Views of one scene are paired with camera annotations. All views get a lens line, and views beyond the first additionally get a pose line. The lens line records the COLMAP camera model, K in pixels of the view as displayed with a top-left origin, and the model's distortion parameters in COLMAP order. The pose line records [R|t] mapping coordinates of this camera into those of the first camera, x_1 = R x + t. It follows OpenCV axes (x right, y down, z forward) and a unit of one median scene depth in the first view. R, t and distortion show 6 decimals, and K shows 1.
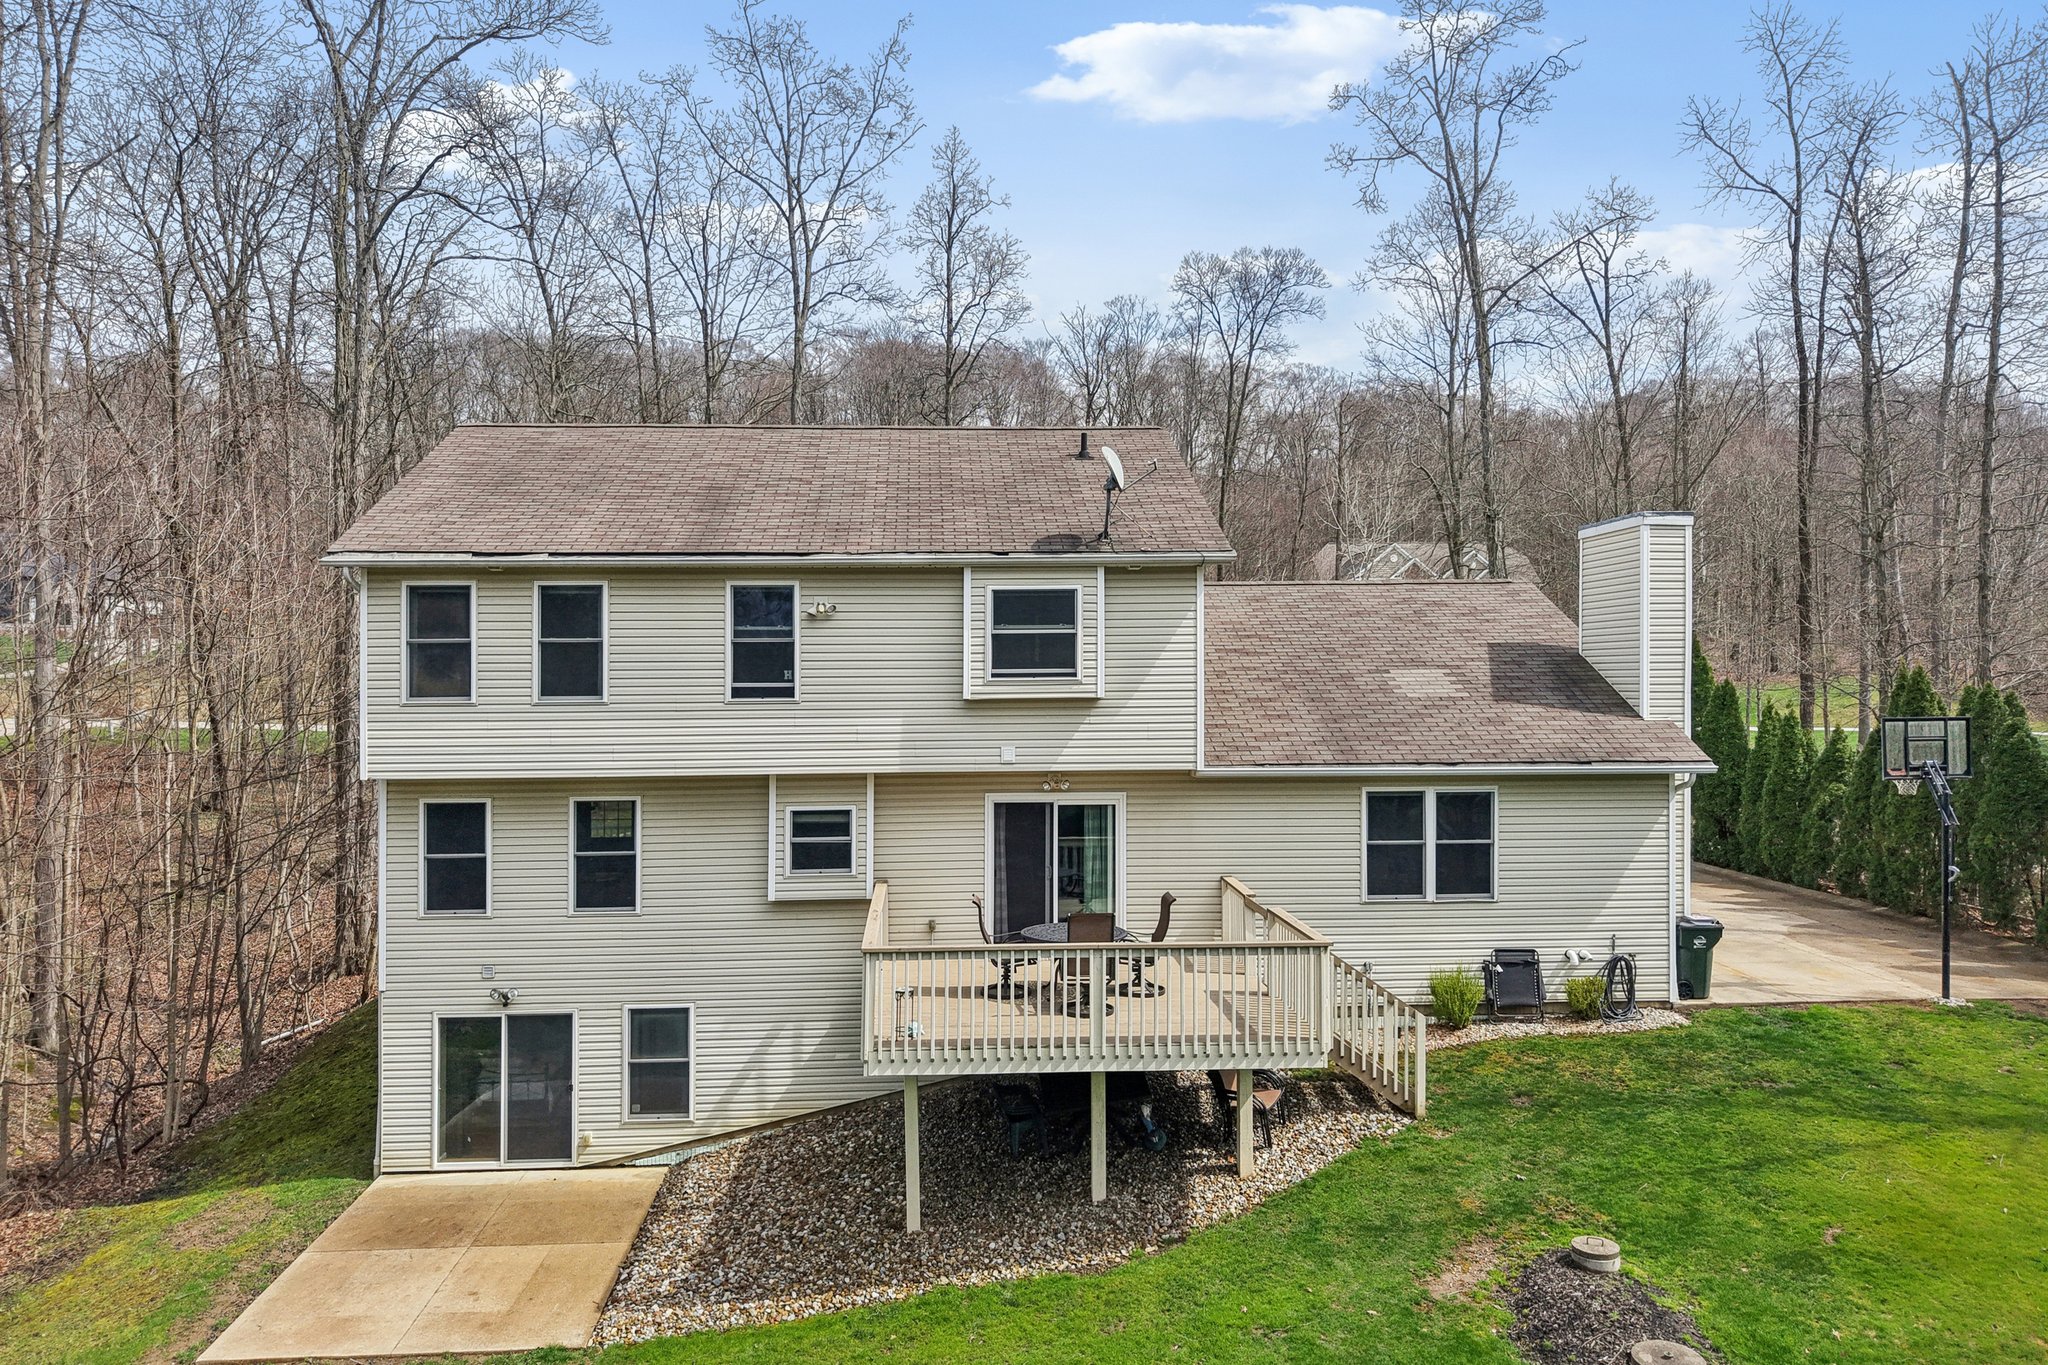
lens RADIAL K [[1355.1, 0, 1019.2], [0, 1355.1, 670.8], [0, 0, 1]] dist [-0.000754, -0.000320]
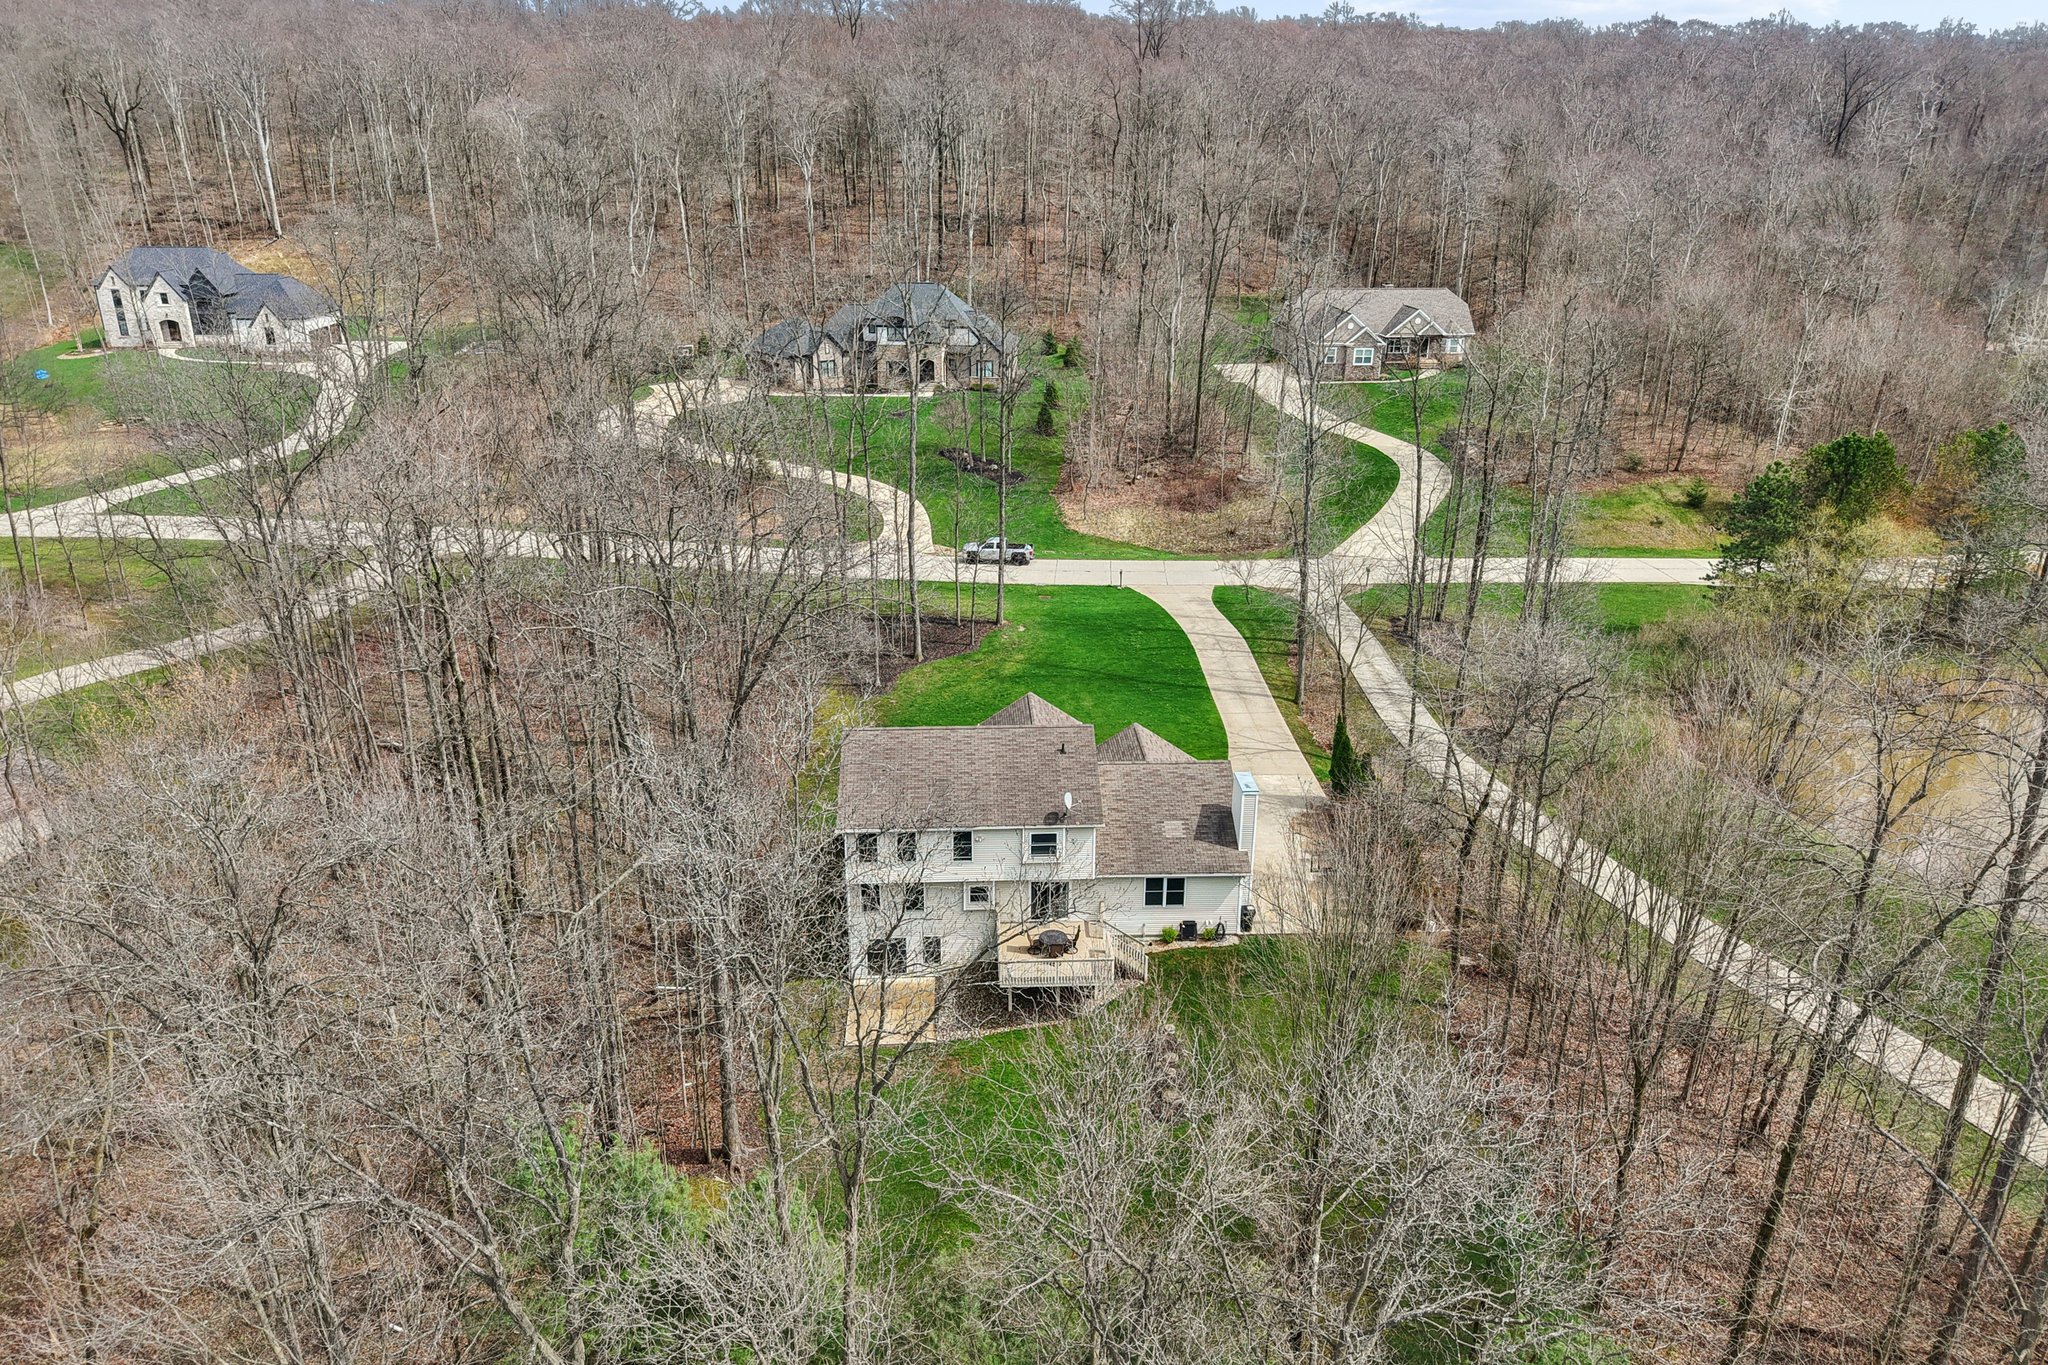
lens RADIAL K [[1337.8, 0, 1024.0], [0, 1337.8, 682.5], [0, 0, 1]] dist [0.027397, -0.050772]
pose [[0.999918, 0.012288, -0.003696, -0.029994], [-0.010147, 0.933527, 0.358363, -1.548500], [0.007853, -0.358296, 0.933575, -1.894734]]
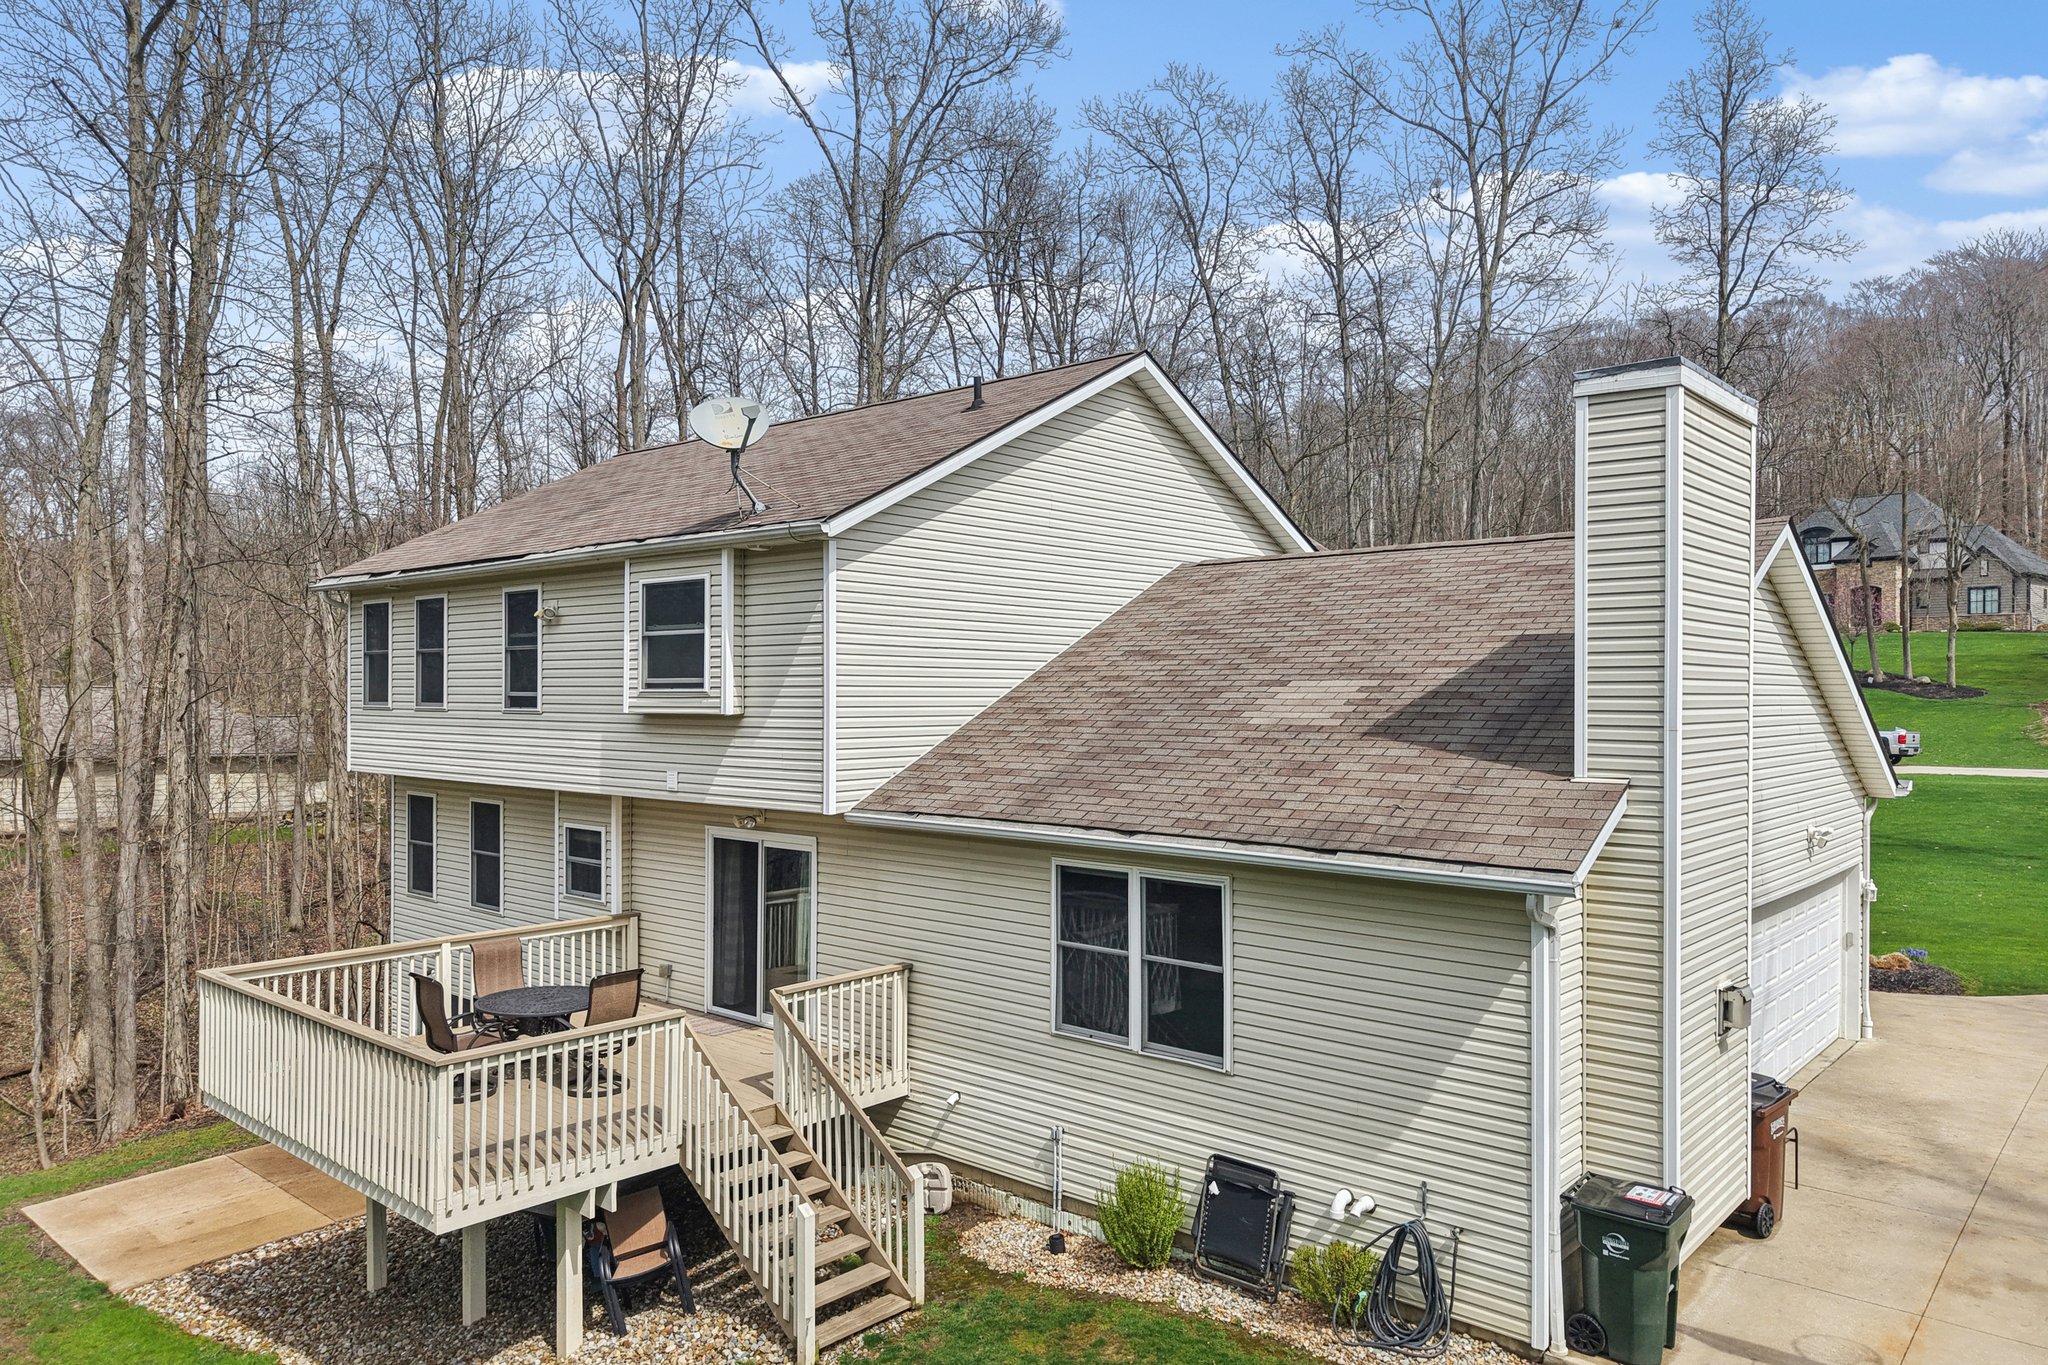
lens RADIAL K [[1337.8, 0, 1024.0], [0, 1337.8, 682.5], [0, 0, 1]] dist [0.027397, -0.050772]
pose [[0.730986, 0.002396, -0.682388, 0.714280], [-0.007613, 0.999960, -0.004644, 0.003663], [0.682350, 0.008590, 0.730975, 0.533026]]
